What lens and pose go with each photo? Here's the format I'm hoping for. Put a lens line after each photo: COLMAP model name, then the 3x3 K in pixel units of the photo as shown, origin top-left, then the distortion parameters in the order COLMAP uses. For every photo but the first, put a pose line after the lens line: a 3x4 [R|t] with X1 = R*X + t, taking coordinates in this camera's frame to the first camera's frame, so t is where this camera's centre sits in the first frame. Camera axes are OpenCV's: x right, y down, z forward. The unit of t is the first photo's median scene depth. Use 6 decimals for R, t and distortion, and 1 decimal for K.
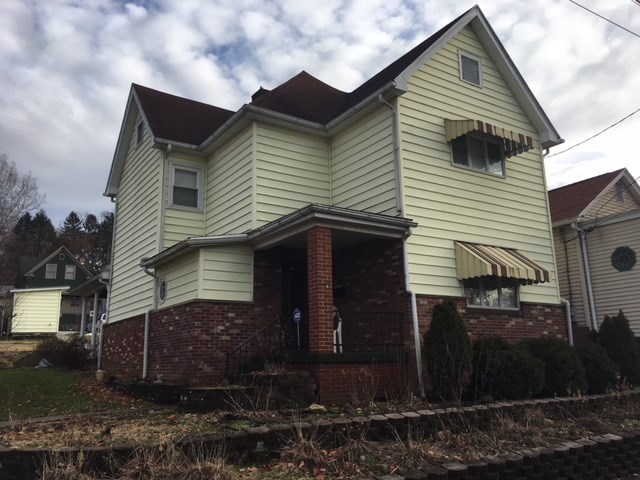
lens RADIAL K [[546.2, 0, 320.7], [0, 546.2, 236.1], [0, 0, 1]] dist [0.074611, -0.098120]
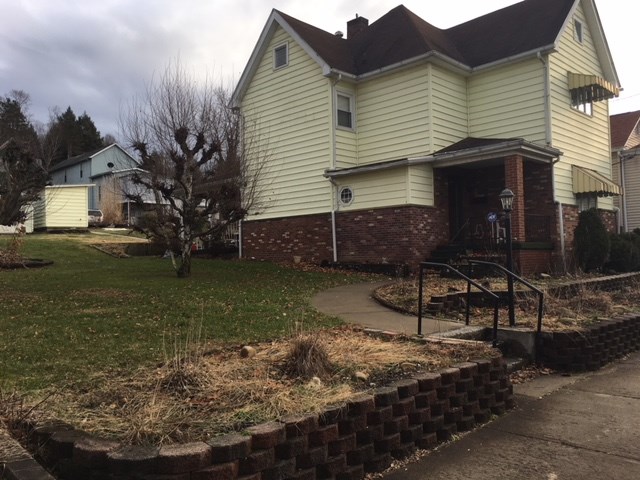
lens RADIAL K [[546.2, 0, 316.8], [0, 546.2, 238.6], [0, 0, 1]] dist [0.074611, -0.098120]
pose [[0.979479, 0.004616, 0.201491, -0.669922], [-0.042159, 0.982313, 0.182437, -0.036248], [-0.197086, -0.187188, 0.962350, -0.256849]]
